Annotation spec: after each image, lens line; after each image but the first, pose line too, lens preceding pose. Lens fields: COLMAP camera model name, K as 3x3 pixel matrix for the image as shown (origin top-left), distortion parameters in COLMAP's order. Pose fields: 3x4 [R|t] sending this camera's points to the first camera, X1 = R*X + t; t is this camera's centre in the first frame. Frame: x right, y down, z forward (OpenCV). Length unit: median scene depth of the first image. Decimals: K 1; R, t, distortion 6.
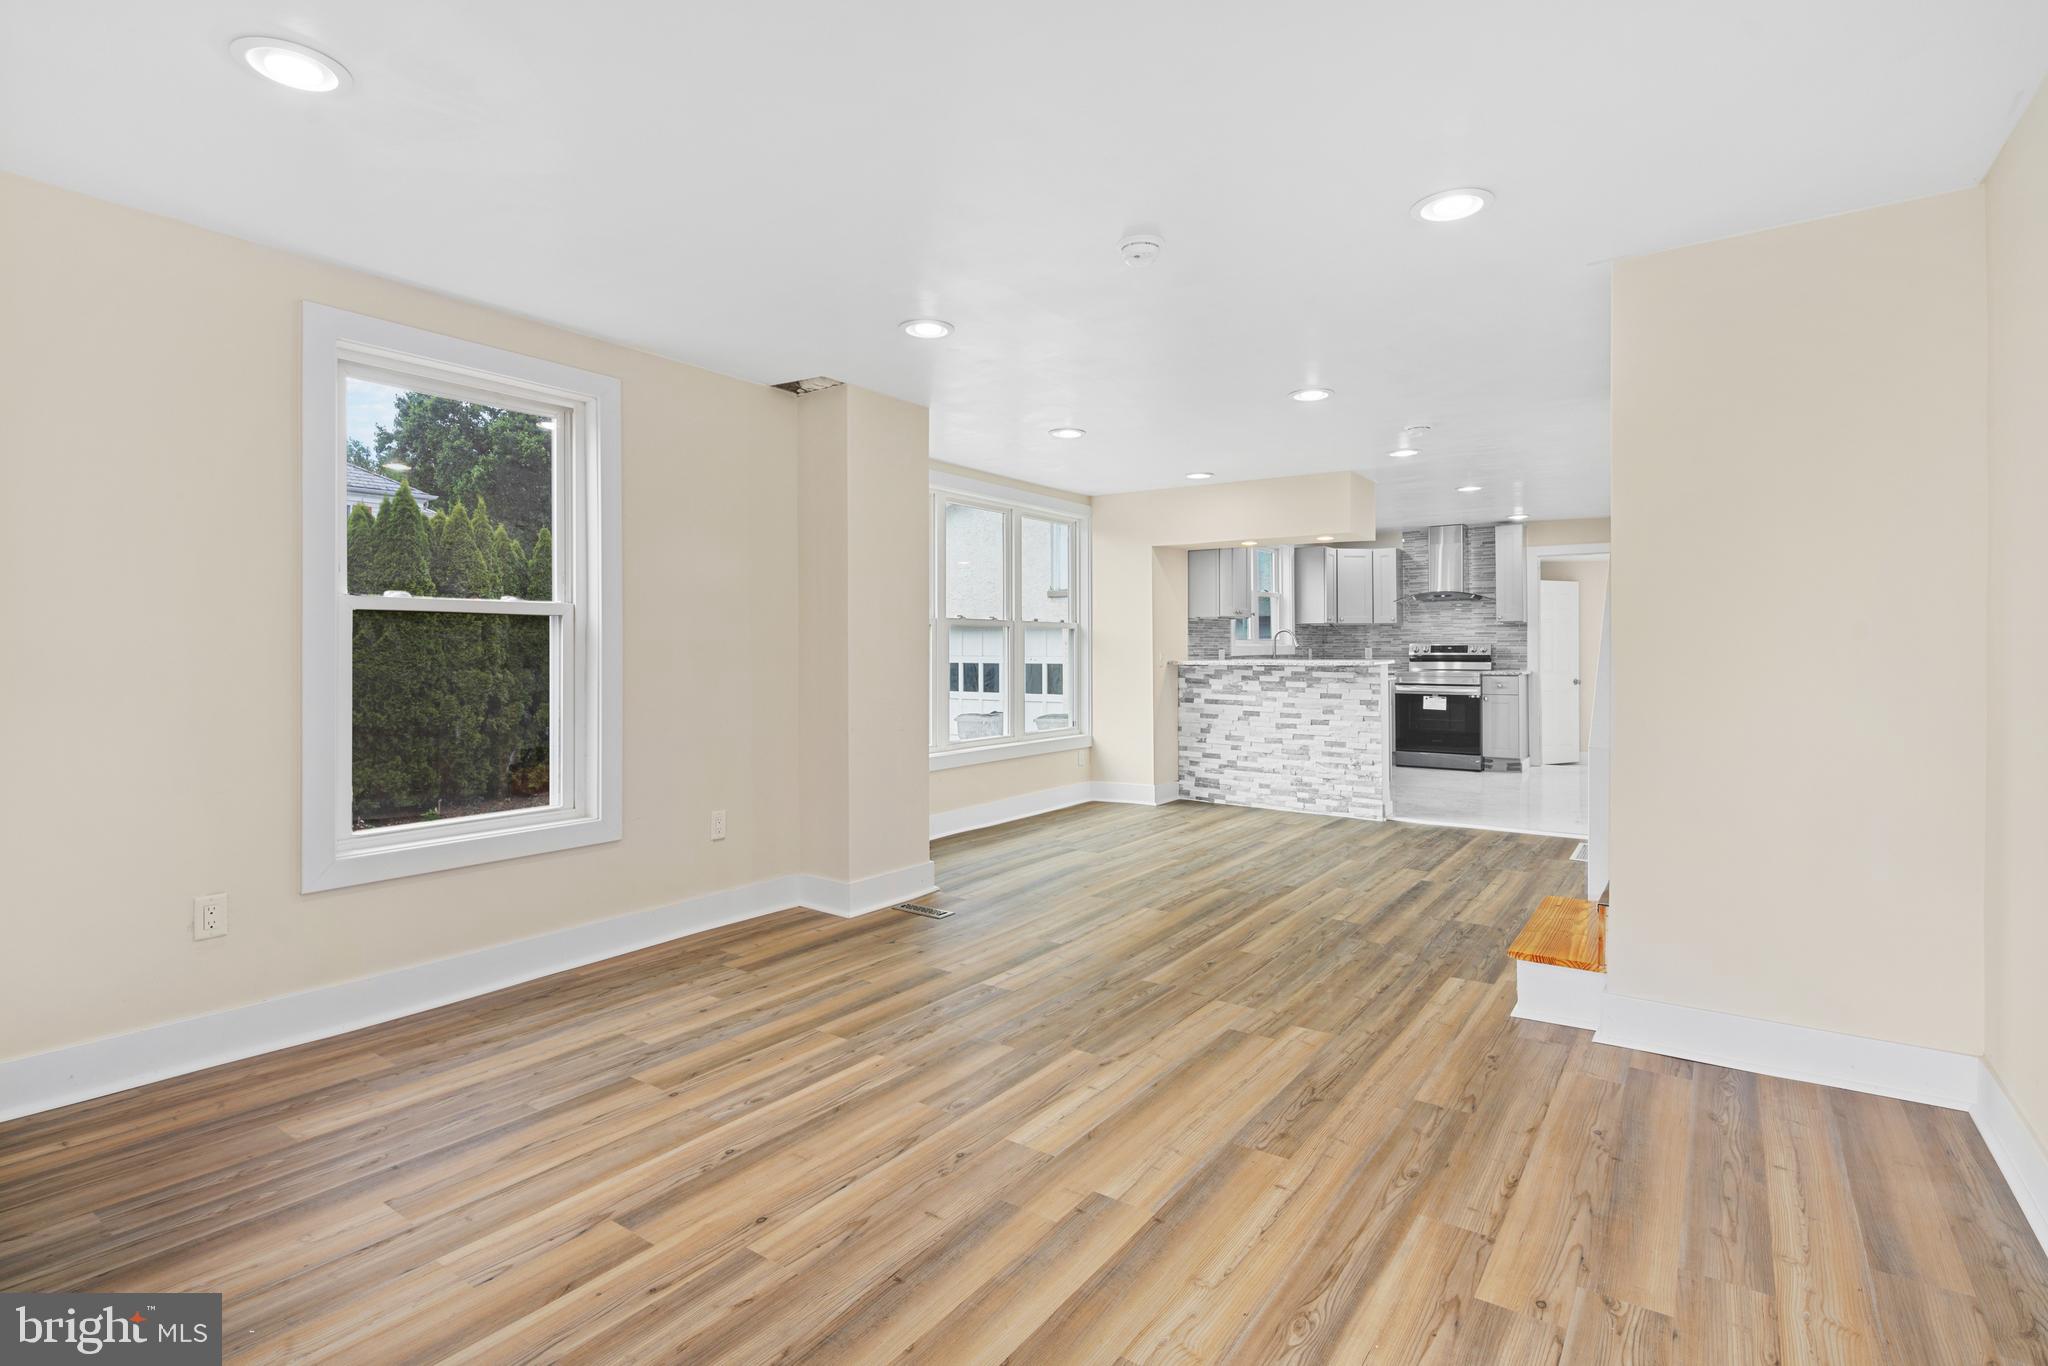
lens RADIAL K [[988.0, 0, 1018.9], [0, 988.0, 647.8], [0, 0, 1]] dist [-0.002030, -0.000501]
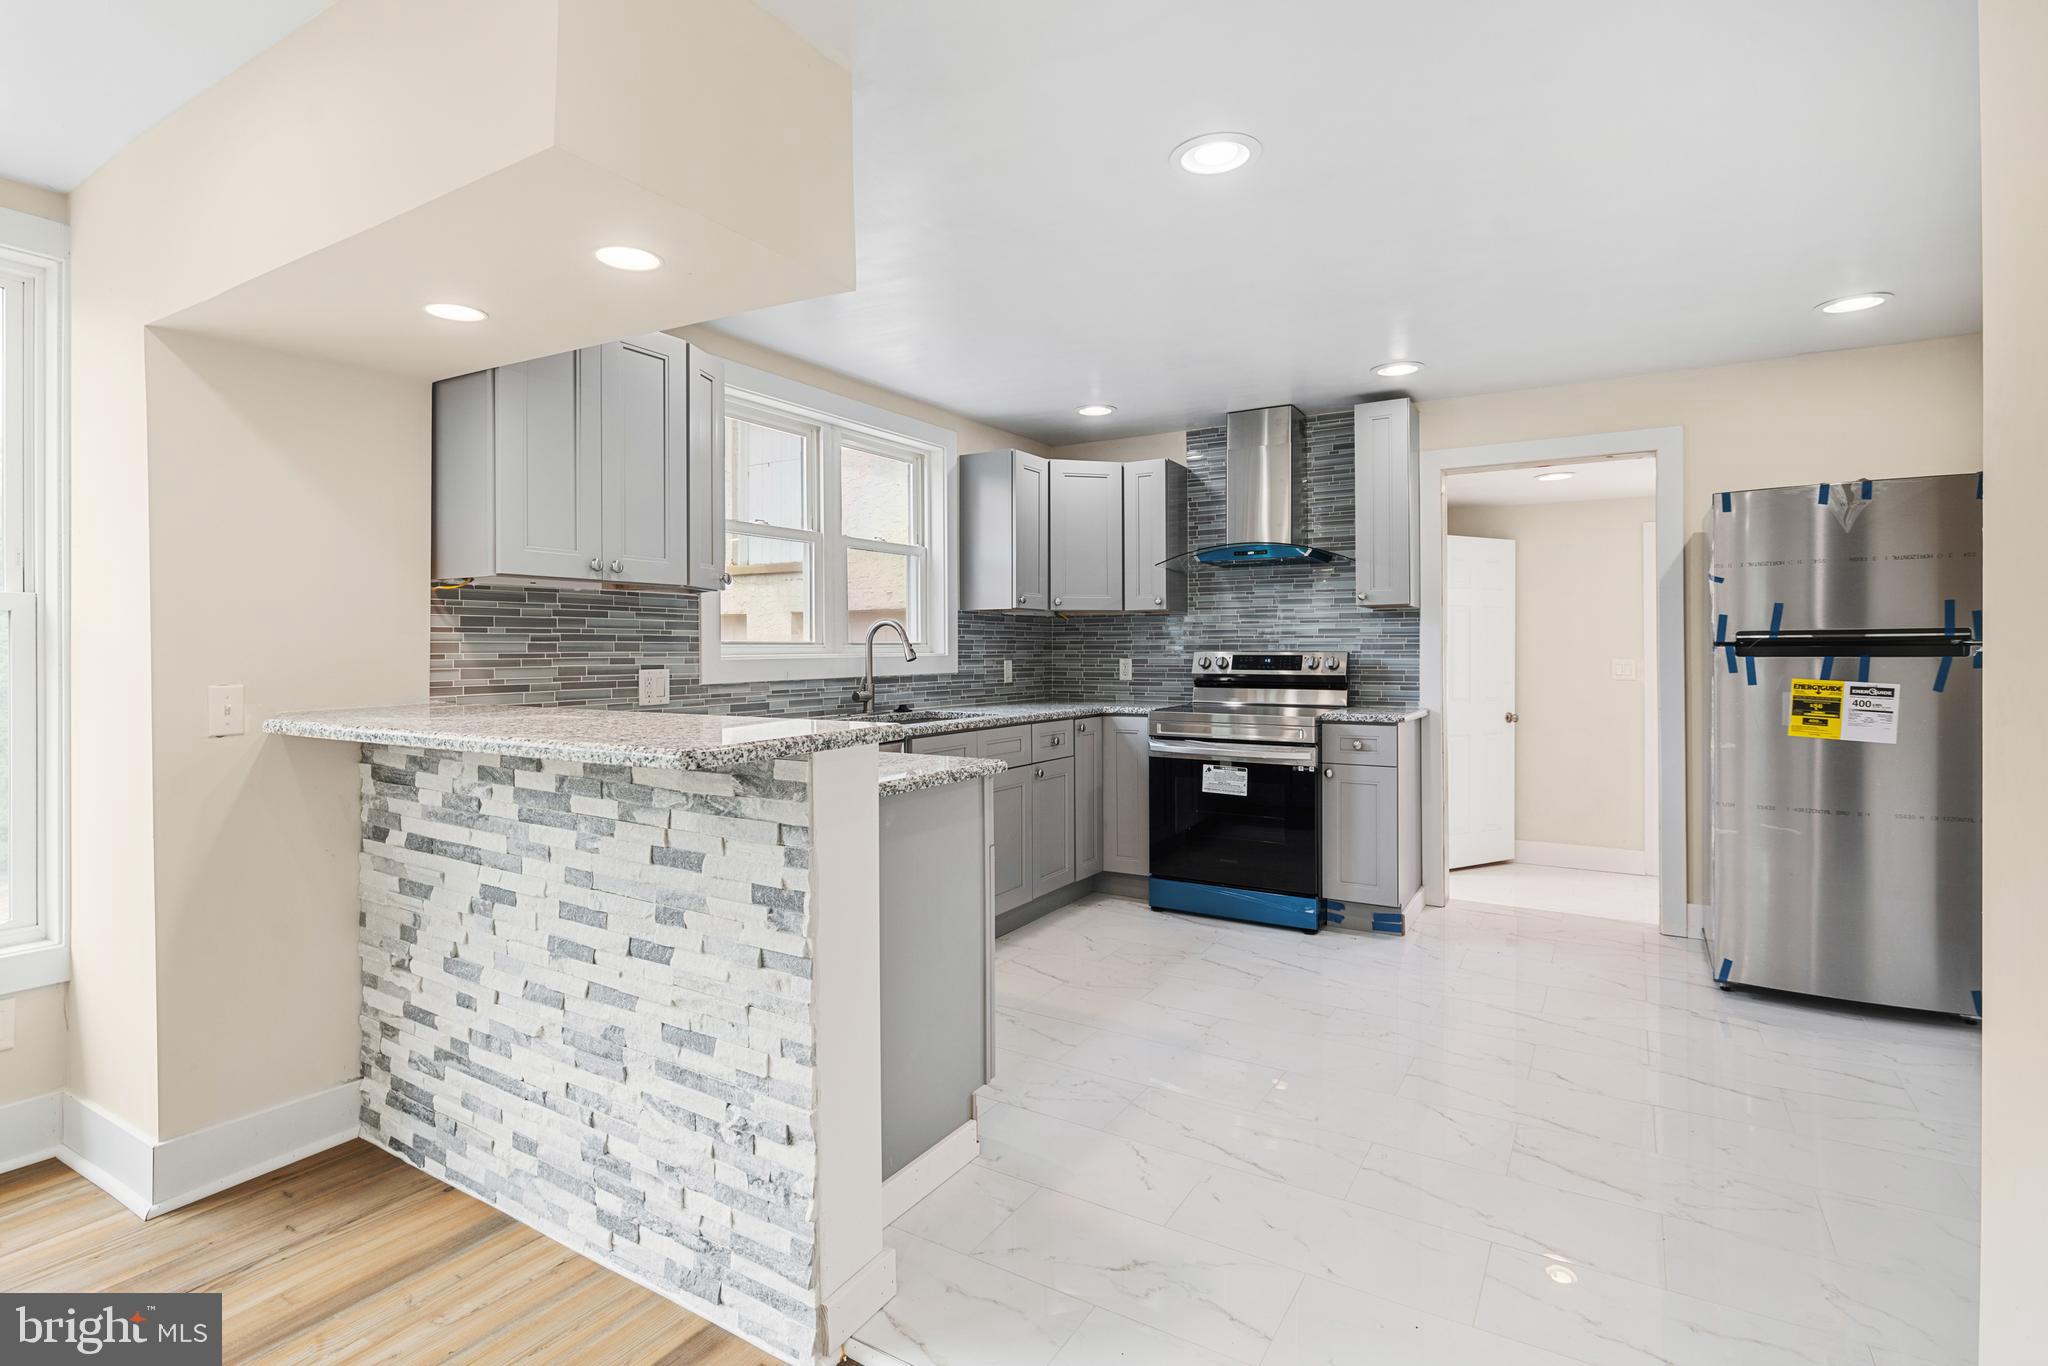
lens RADIAL K [[988.0, 0, 1018.9], [0, 988.0, 647.8], [0, 0, 1]] dist [-0.002030, -0.000501]
pose [[0.997585, 0.001727, 0.069441, 0.303301], [-0.001851, 0.999997, 0.001729, -0.007274], [-0.069437, -0.001854, 0.997585, 0.563656]]
